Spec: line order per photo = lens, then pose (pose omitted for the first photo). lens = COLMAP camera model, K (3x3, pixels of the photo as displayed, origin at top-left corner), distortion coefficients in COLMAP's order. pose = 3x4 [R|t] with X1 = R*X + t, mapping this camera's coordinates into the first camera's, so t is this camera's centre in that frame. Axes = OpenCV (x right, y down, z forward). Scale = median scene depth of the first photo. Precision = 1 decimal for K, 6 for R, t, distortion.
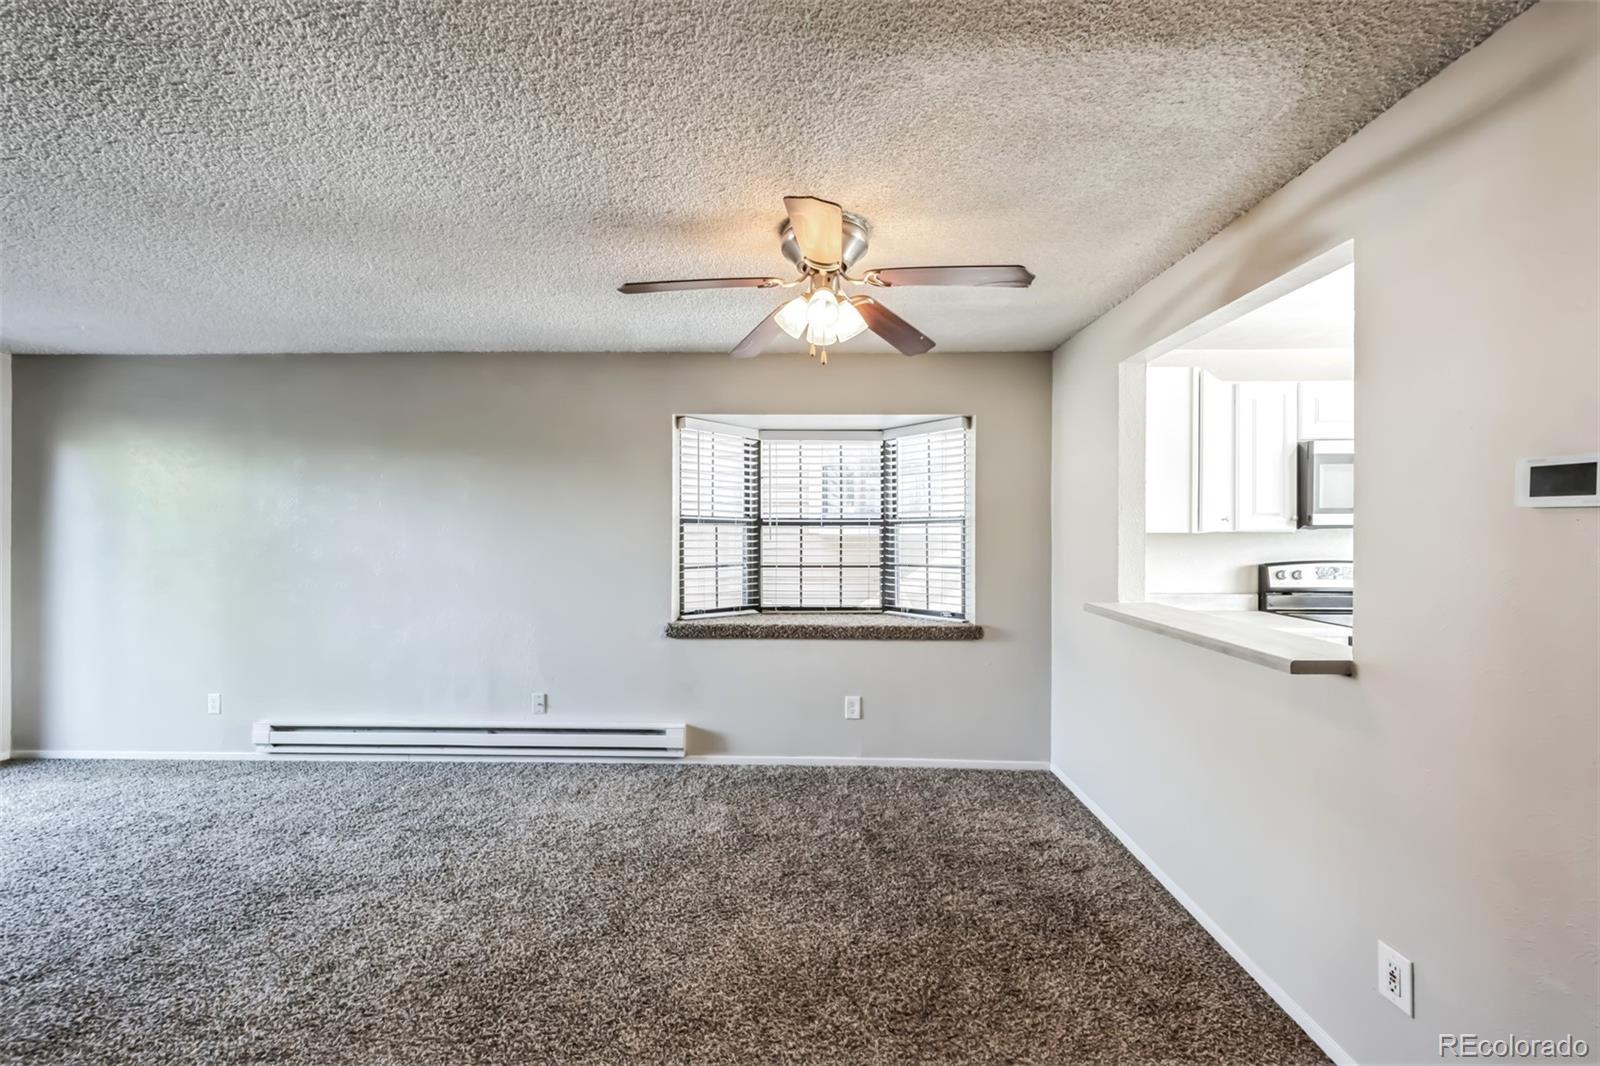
lens RADIAL K [[639.4, 0, 800.0], [0, 639.4, 533.0], [0, 0, 1]] dist [0.001684, 0.000180]
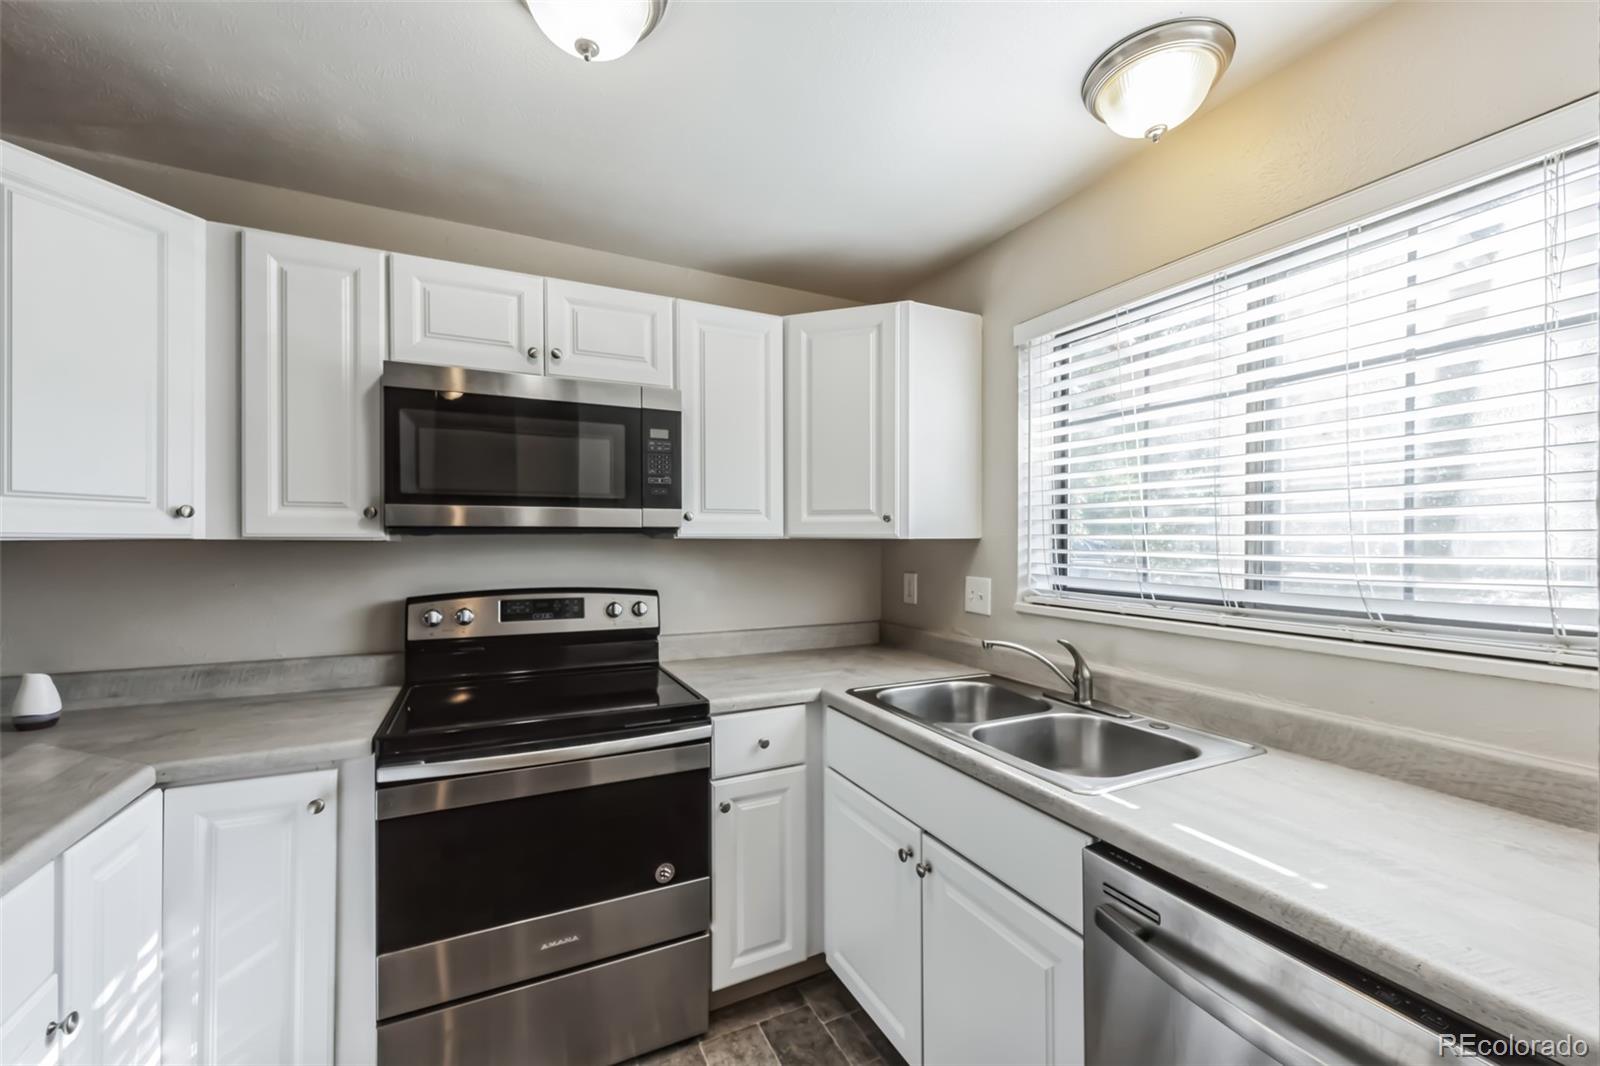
lens RADIAL K [[639.4, 0, 800.0], [0, 639.4, 533.0], [0, 0, 1]] dist [0.001684, 0.000180]
pose [[0.886741, 0.005821, 0.462231, 0.834381], [0.008502, 0.999546, -0.028898, 0.011859], [-0.462189, 0.029555, 0.886289, 0.377618]]
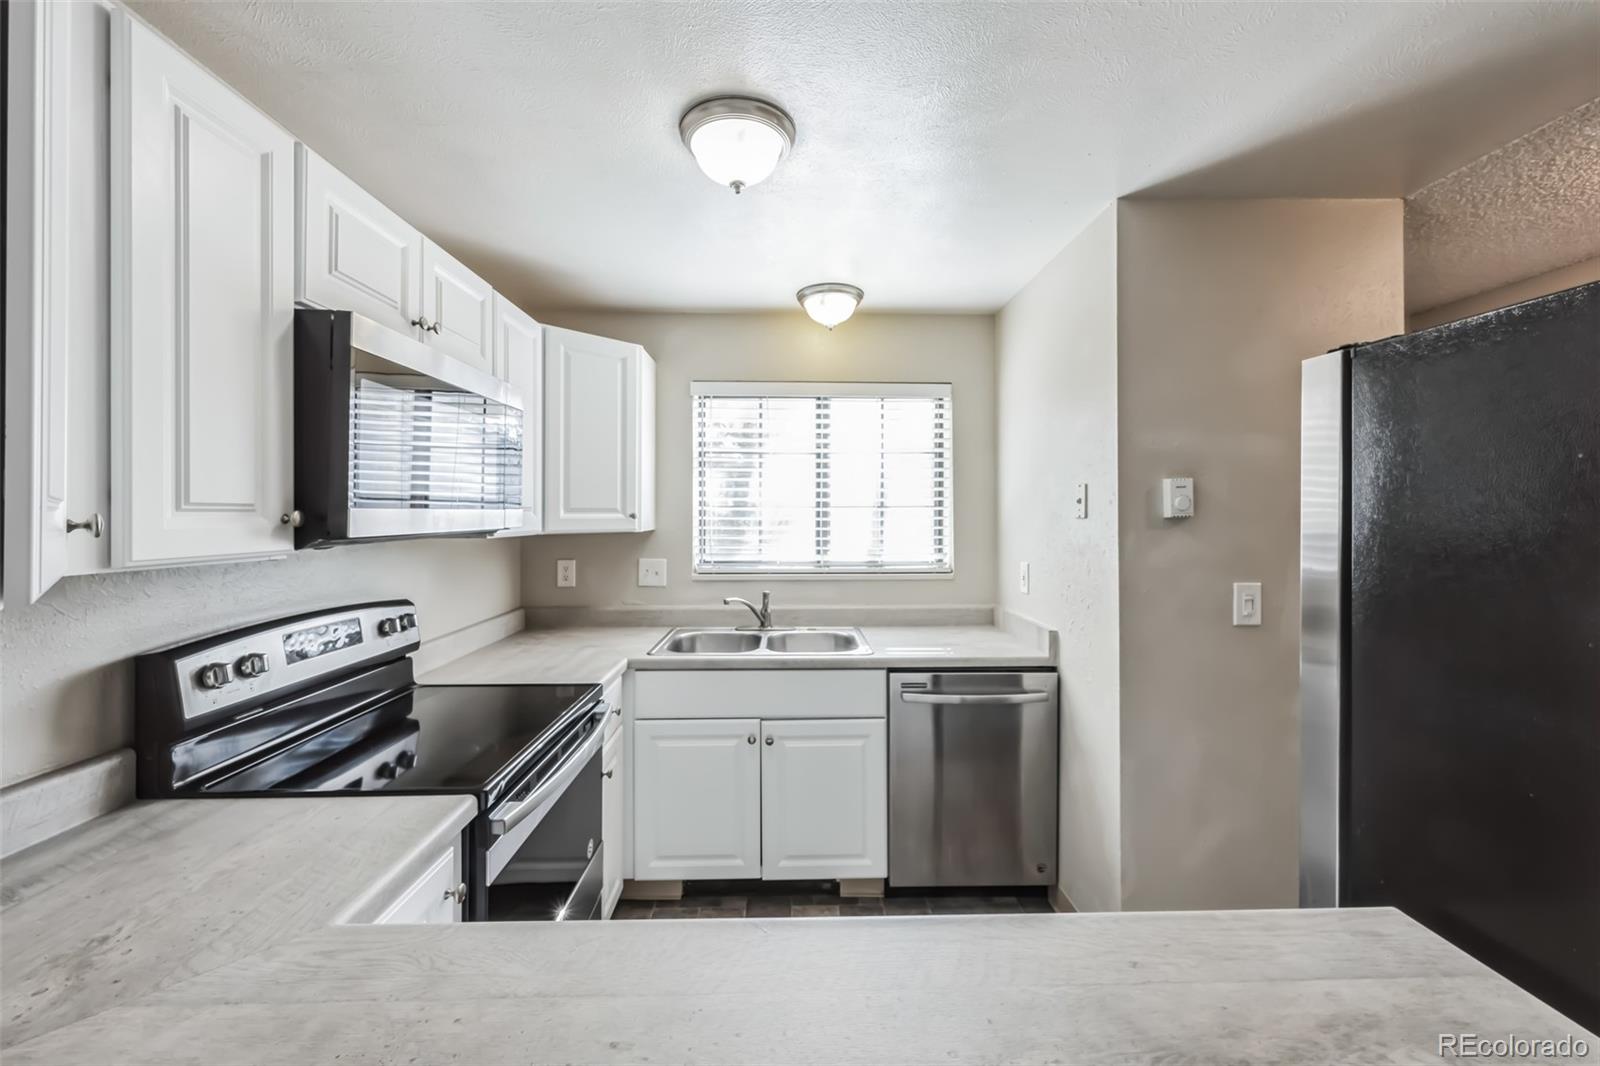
lens RADIAL K [[630.9, 0, 795.7], [0, 630.9, 505.2], [0, 0, 1]] dist [-0.000494, -0.000101]
pose [[-0.030806, 0.012375, 0.999449, 0.412122], [0.026721, 0.999576, -0.011553, -0.019341], [-0.999168, 0.026351, -0.031123, 0.728001]]
